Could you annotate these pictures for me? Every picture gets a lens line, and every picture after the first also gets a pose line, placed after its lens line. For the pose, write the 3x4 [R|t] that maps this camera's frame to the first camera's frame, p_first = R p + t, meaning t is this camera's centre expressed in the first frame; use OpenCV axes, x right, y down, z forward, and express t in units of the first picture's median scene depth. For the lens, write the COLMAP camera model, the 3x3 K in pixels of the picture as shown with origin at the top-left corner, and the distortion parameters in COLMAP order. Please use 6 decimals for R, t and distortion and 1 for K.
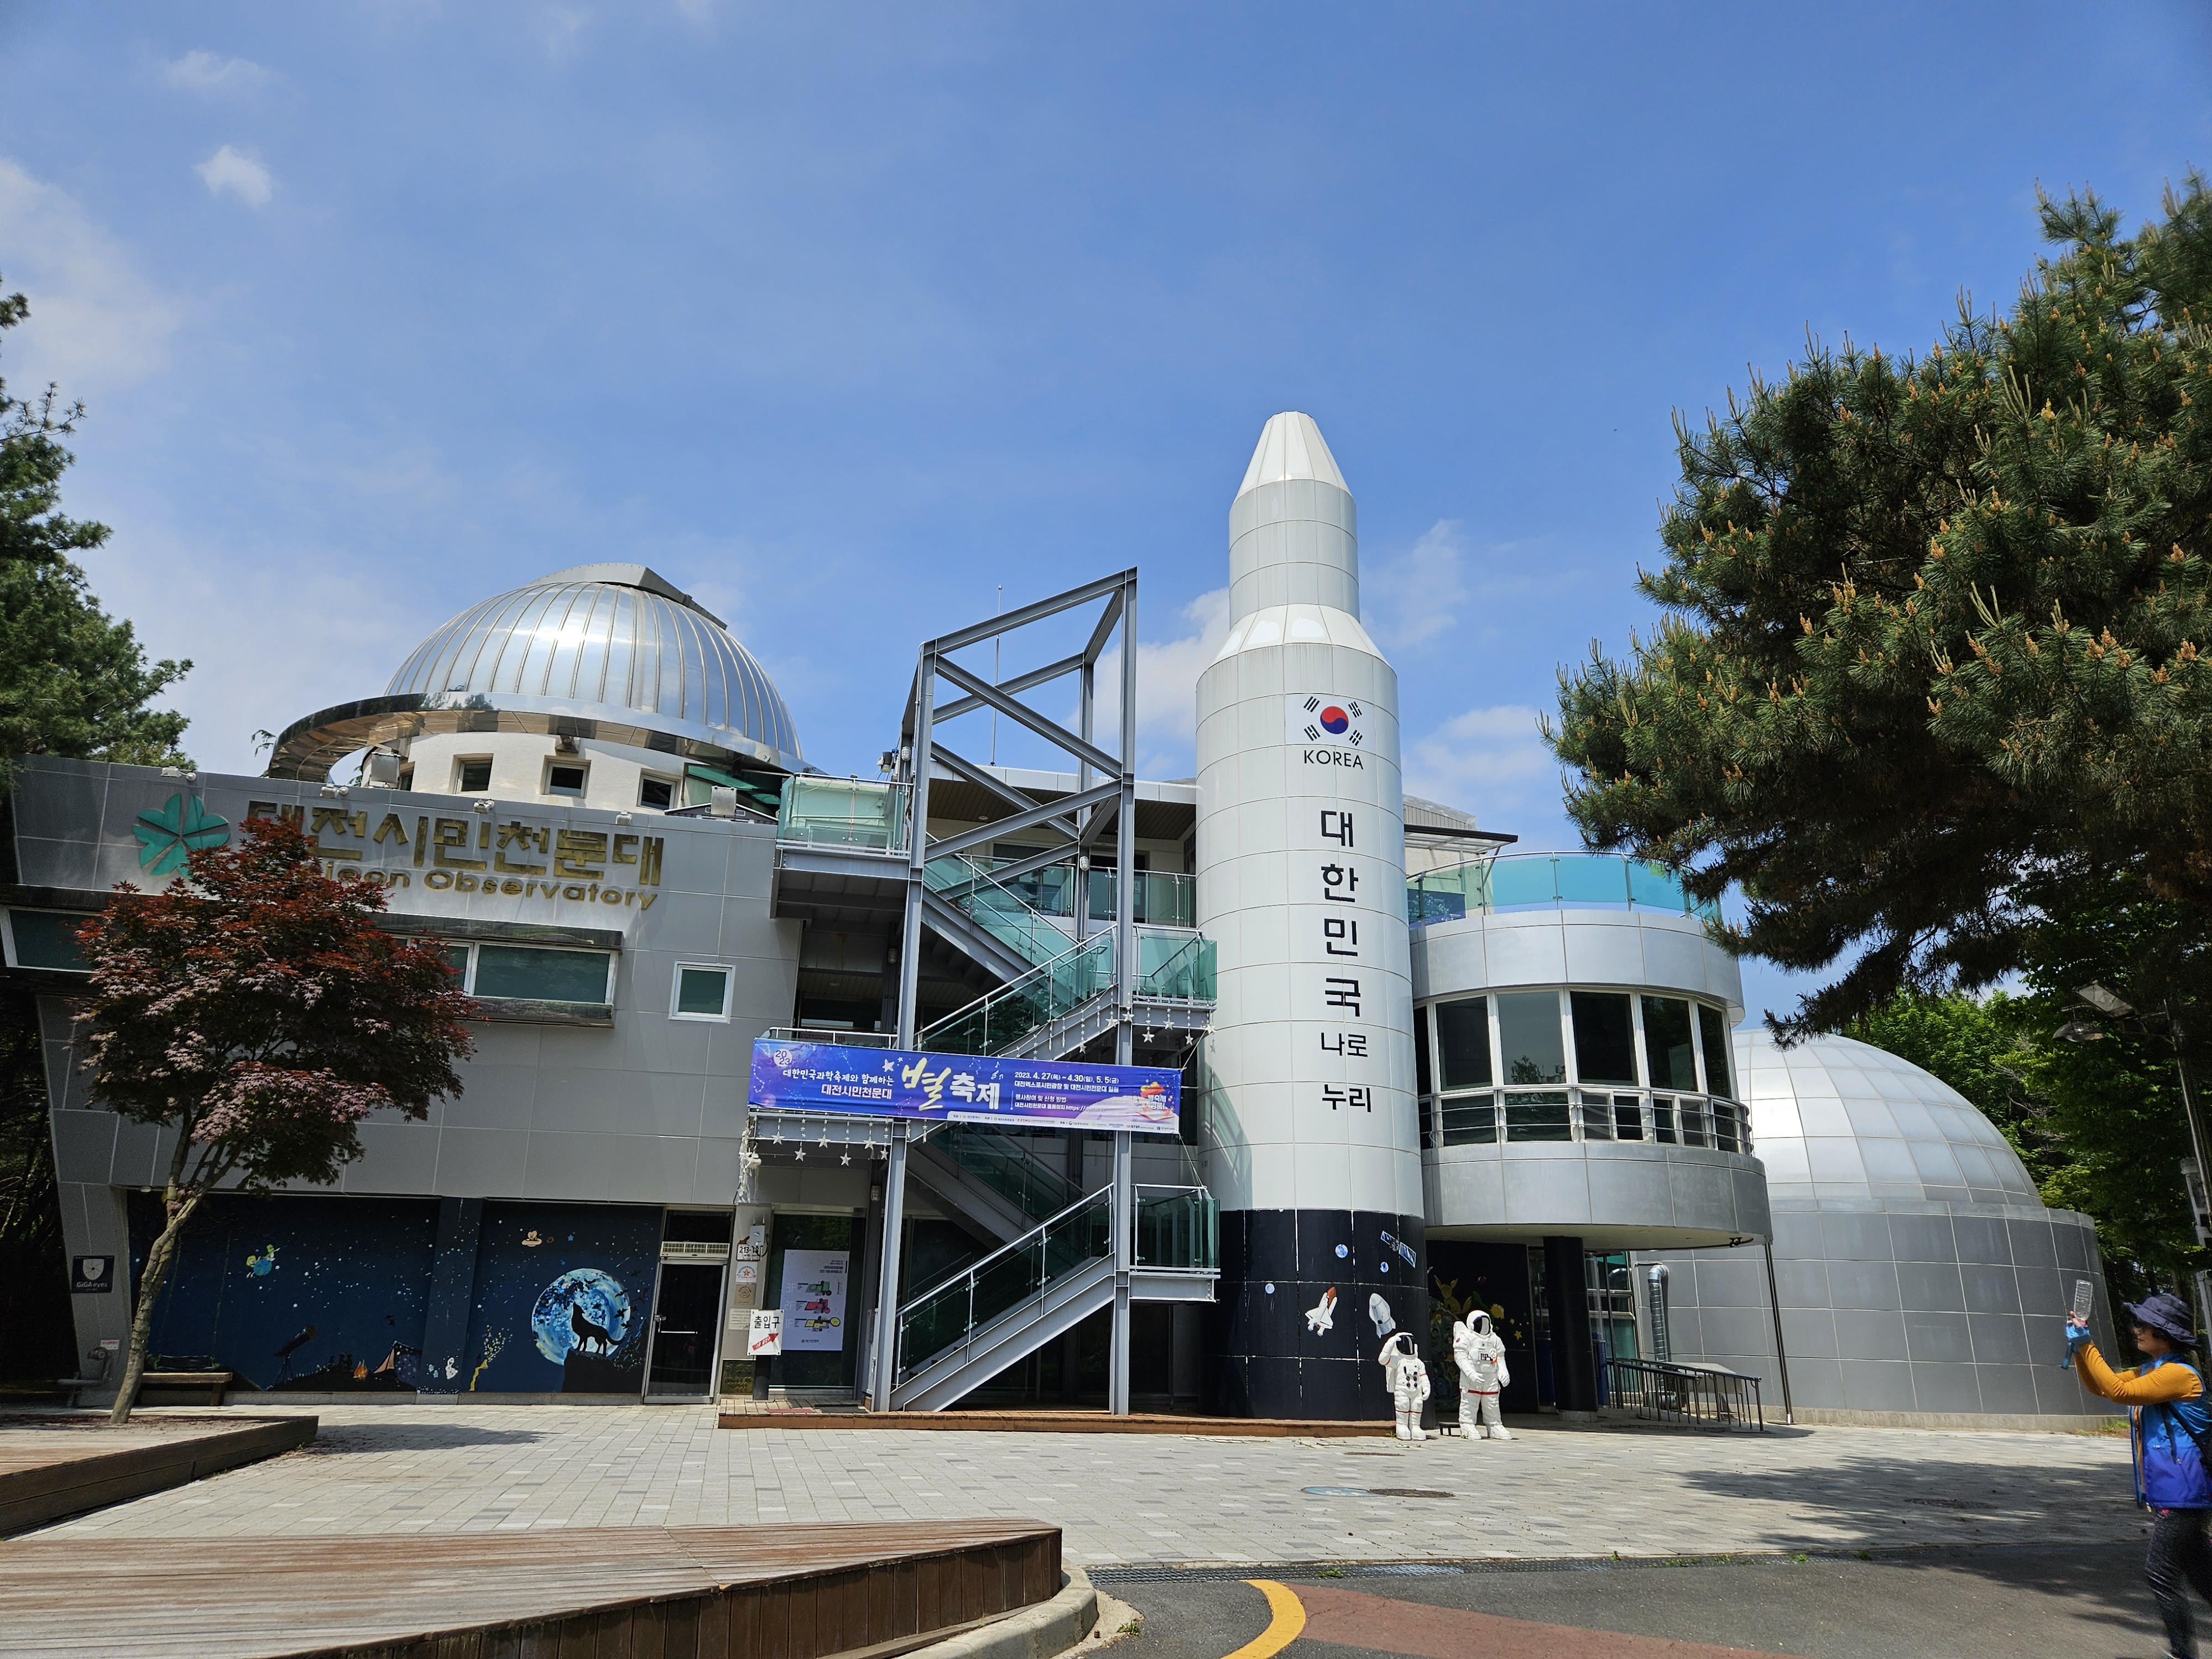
lens RADIAL K [[1502.0, 0, 1106.0], [0, 1502.0, 829.5], [0, 0, 1]] dist [0.047851, -0.003140]
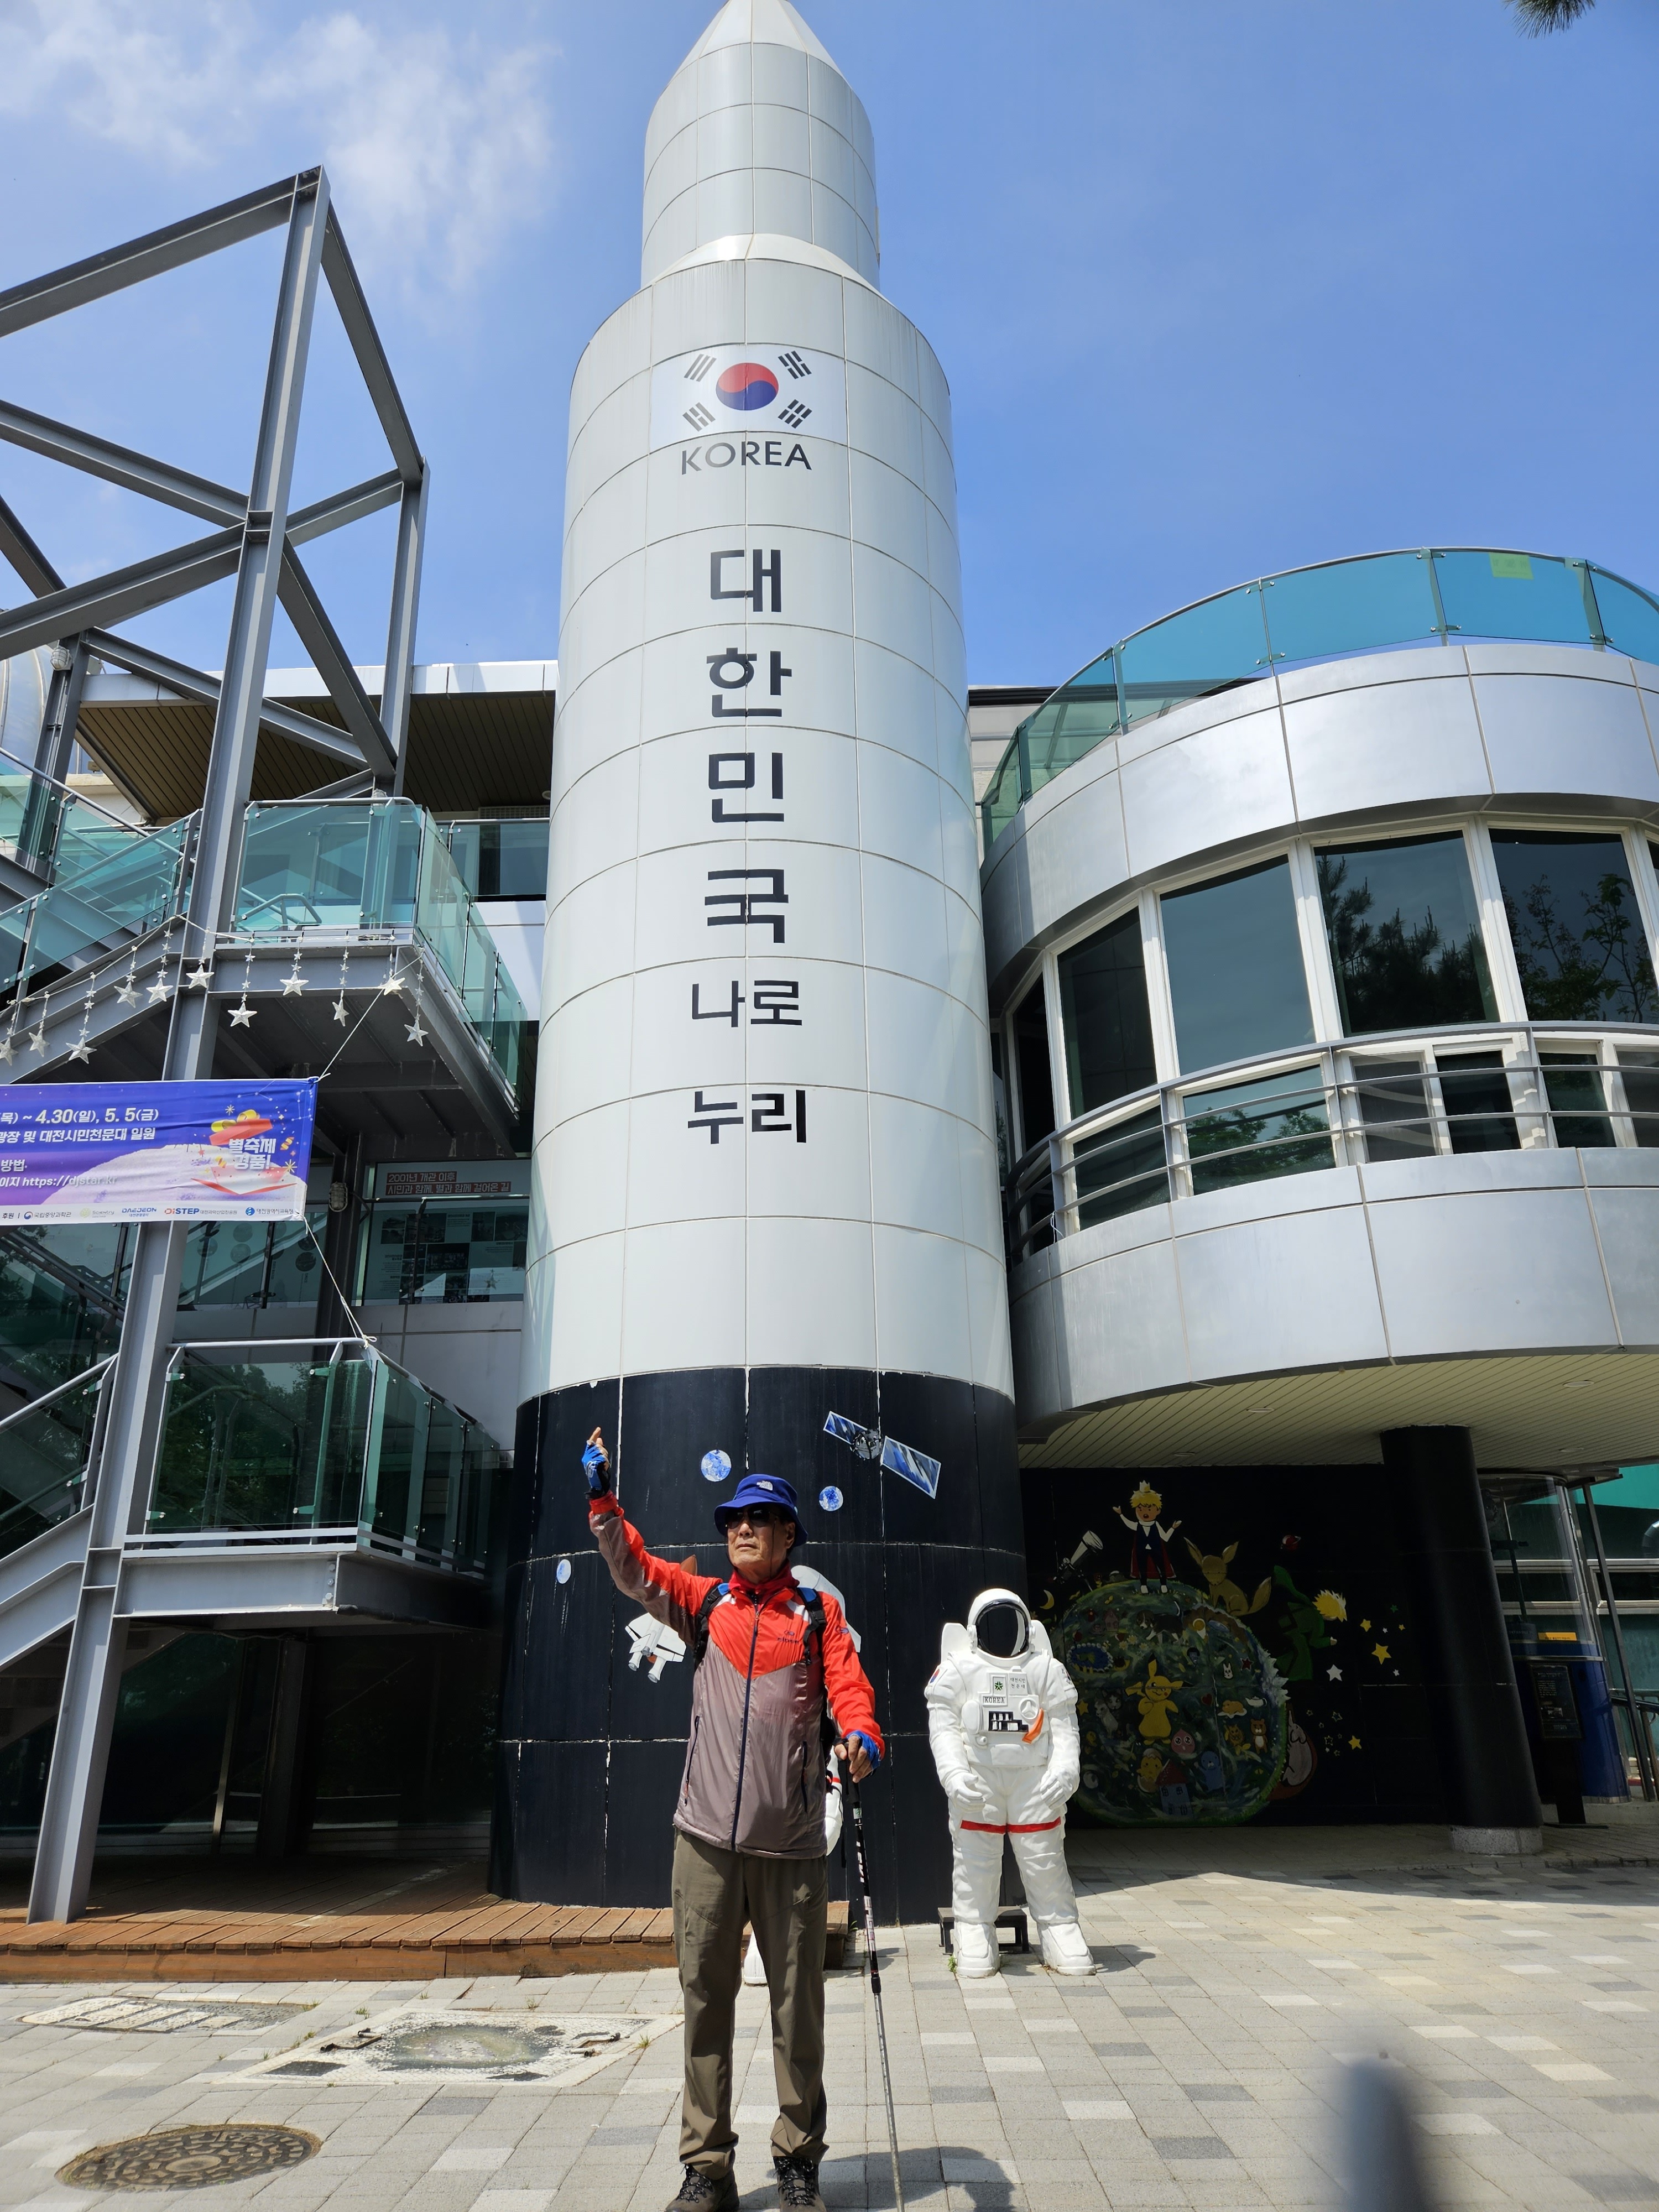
lens RADIAL K [[1502.0, 0, 829.5], [0, 1502.0, 1106.0], [0, 0, 1]] dist [0.047851, -0.003140]
pose [[0.966300, -0.130078, -0.222135, 0.269318], [0.120712, 0.991147, -0.055291, 0.195292], [0.227360, 0.026613, 0.973447, 0.568487]]
